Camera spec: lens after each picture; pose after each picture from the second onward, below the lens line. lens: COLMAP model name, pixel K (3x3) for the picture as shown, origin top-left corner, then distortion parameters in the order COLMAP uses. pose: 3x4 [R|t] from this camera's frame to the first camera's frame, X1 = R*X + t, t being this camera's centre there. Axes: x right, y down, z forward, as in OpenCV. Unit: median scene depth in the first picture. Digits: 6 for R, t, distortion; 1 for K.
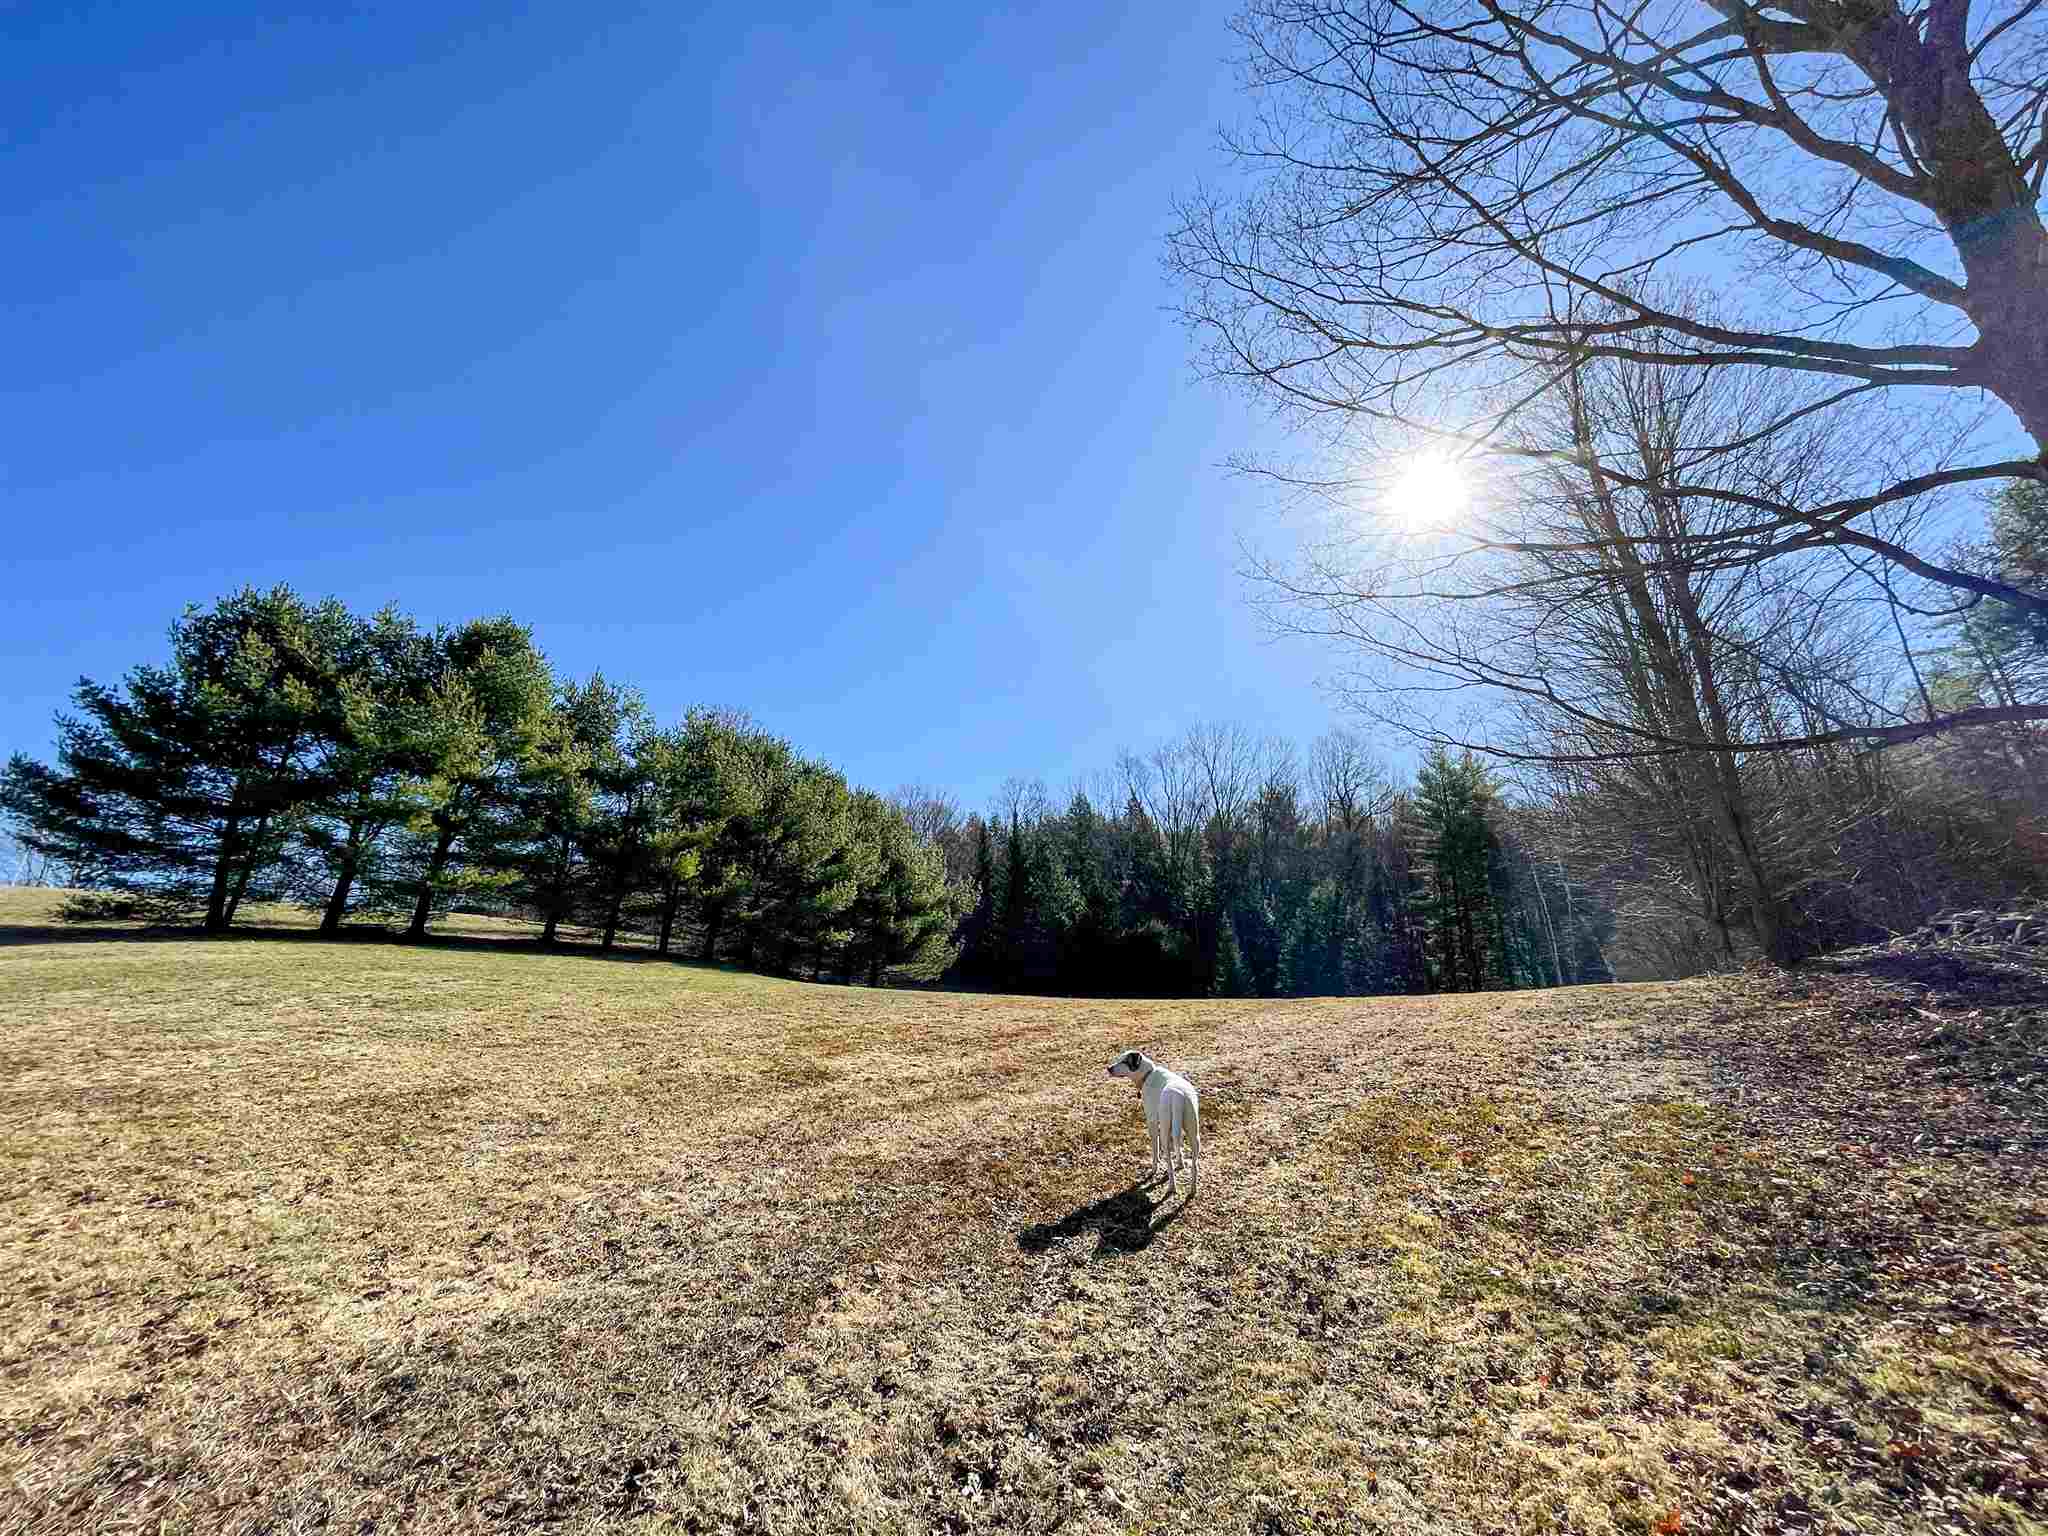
lens RADIAL K [[819.8, 0, 1024.9], [0, 819.8, 770.2], [0, 0, 1]] dist [-0.002678, -0.000494]
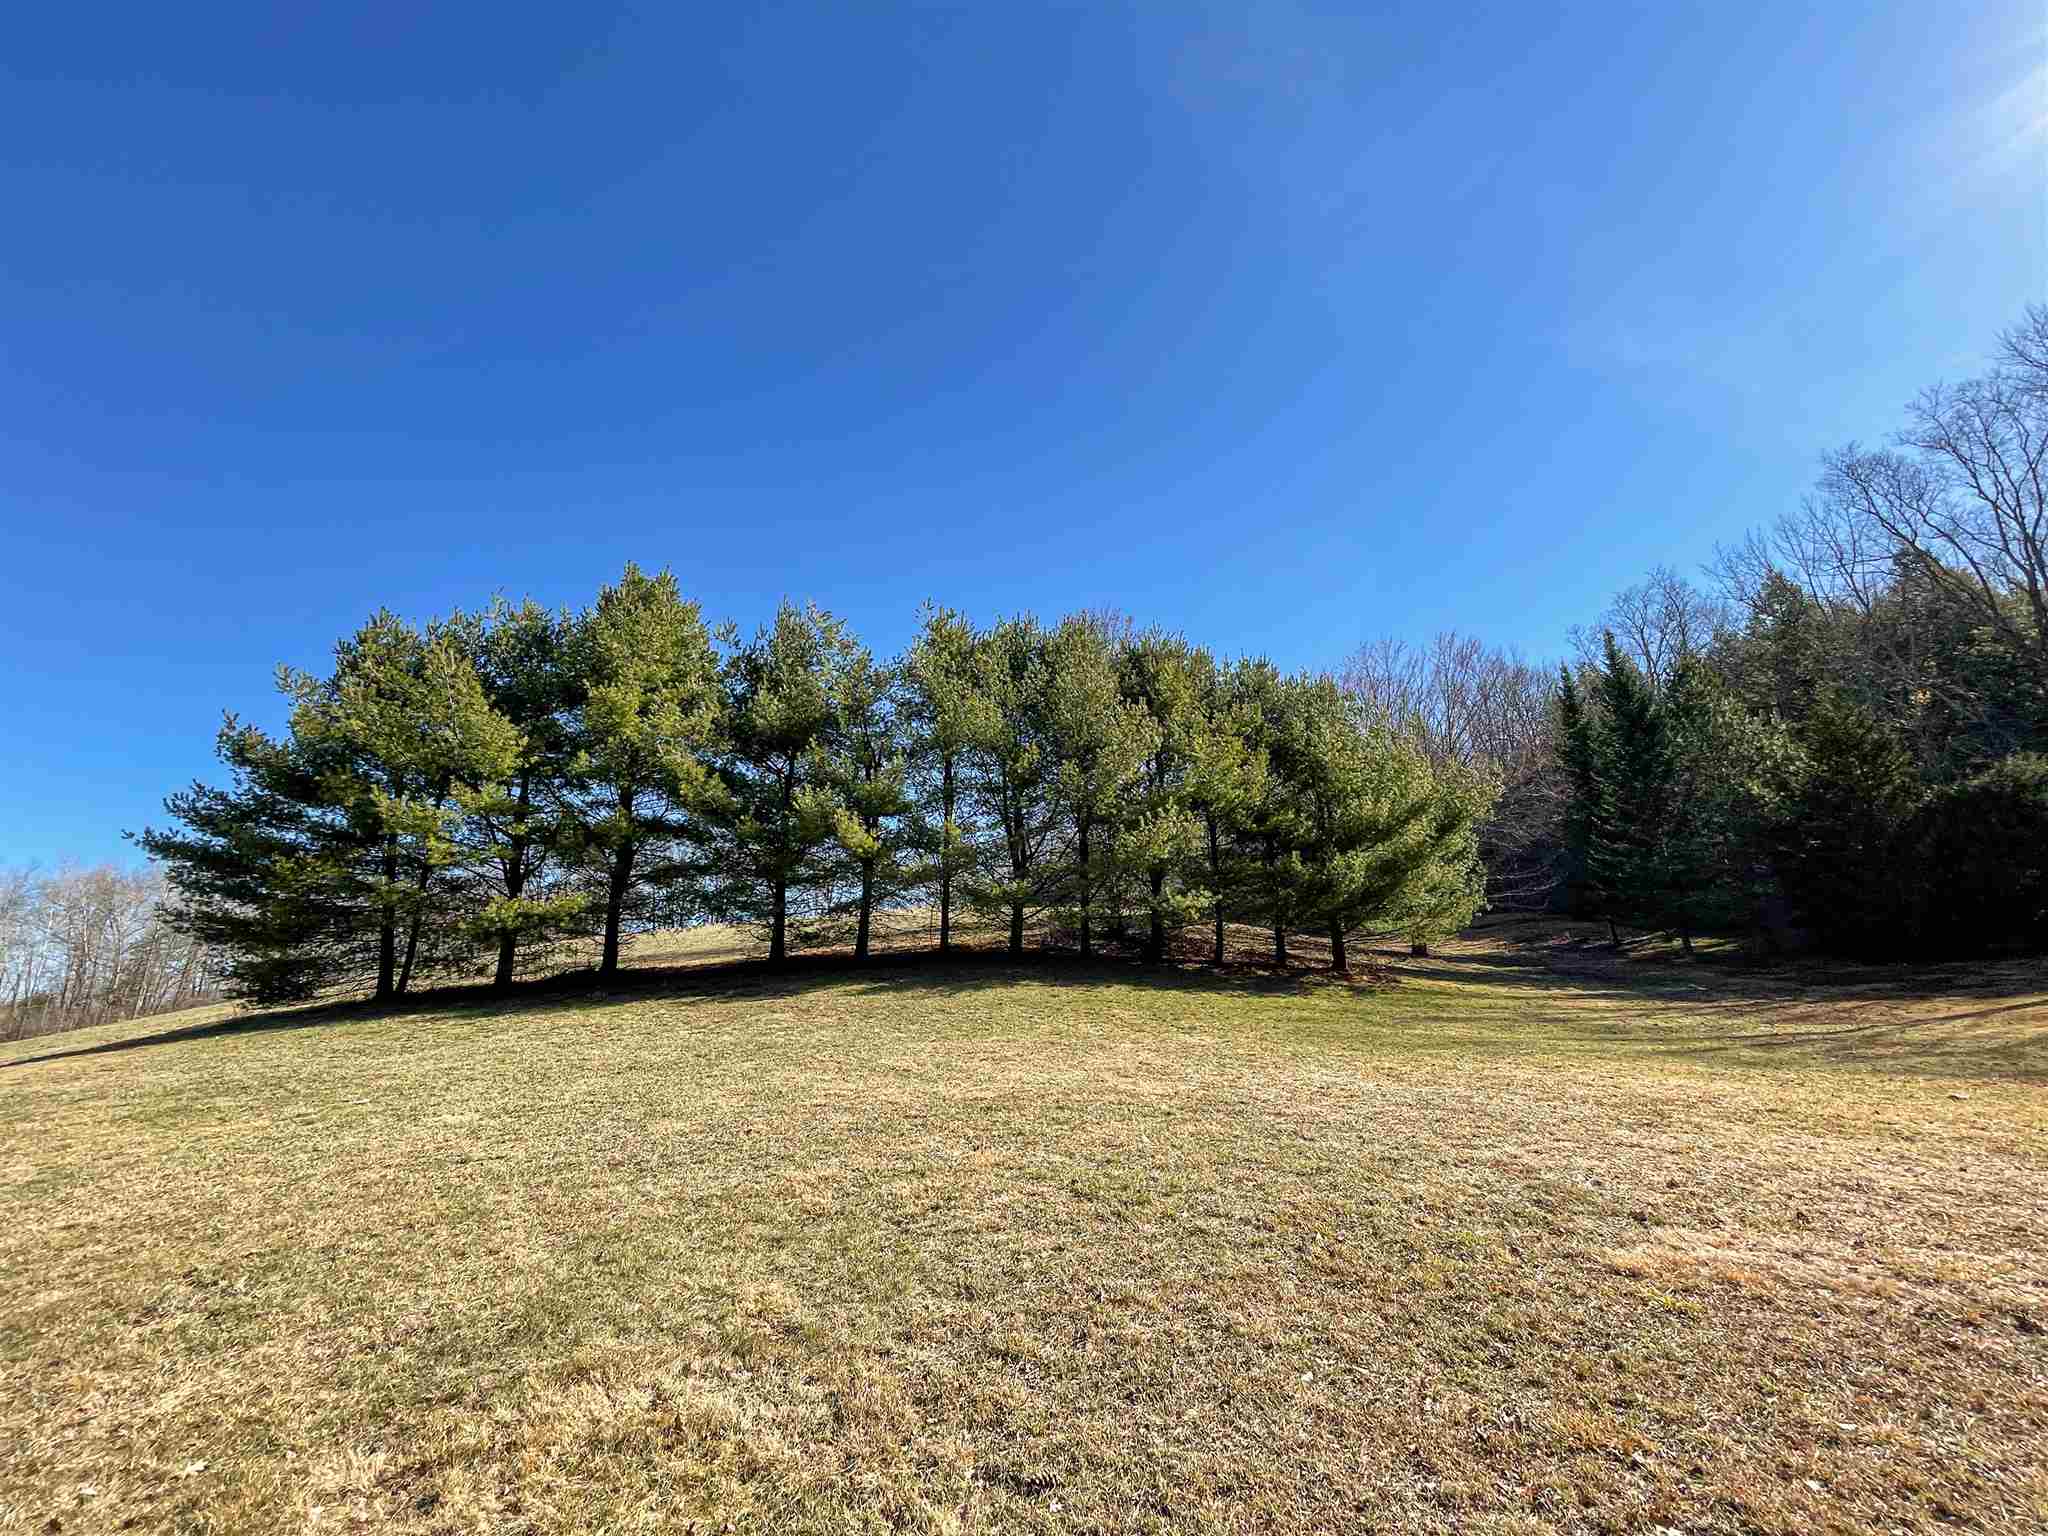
lens RADIAL K [[819.8, 0, 1029.0], [0, 819.8, 759.5], [0, 0, 1]] dist [-0.002678, -0.000494]
pose [[0.721902, -0.220148, -0.656043, 0.133856], [0.259082, 0.965077, -0.038760, 0.140077], [0.641665, -0.141988, 0.753728, 0.725718]]
